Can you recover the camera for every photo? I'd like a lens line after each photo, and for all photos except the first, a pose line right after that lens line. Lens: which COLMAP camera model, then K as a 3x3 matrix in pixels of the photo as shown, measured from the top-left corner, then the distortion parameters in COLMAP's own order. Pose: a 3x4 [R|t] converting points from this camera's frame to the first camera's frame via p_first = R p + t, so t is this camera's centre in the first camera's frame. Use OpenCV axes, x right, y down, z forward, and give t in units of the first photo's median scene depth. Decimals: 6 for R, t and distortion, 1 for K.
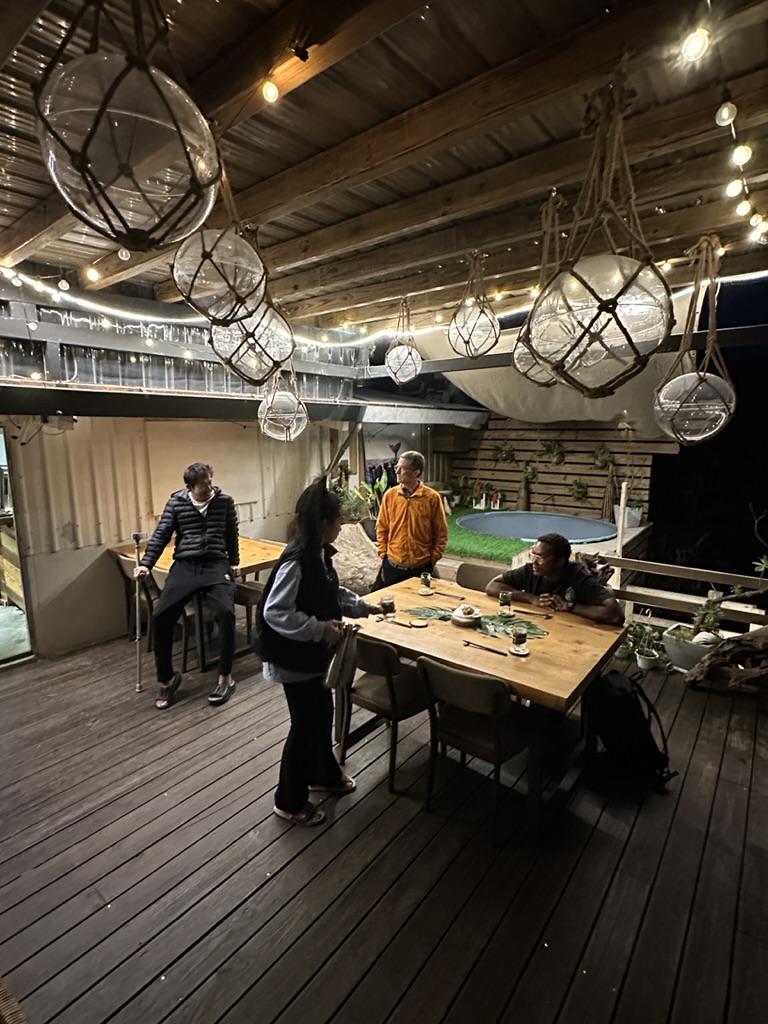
lens RADIAL K [[505.2, 0, 384.0], [0, 505.2, 512.0], [0, 0, 1]] dist [0.000698, 0.000022]
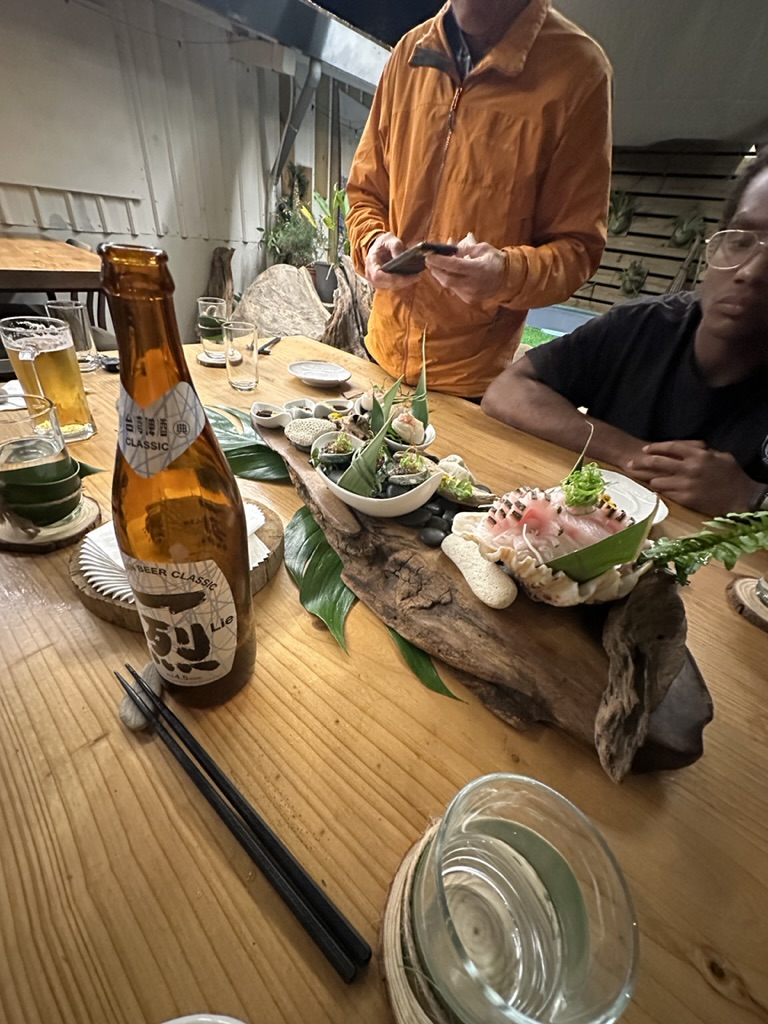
lens RADIAL K [[400.9, 0, 384.0], [0, 400.9, 512.0], [0, 0, 1]] dist [0.001661, 0.000222]
pose [[0.990486, 0.137517, 0.005097, 0.083904], [-0.126516, 0.895432, 0.426844, 0.064293], [0.054134, -0.423428, 0.904311, 0.362548]]
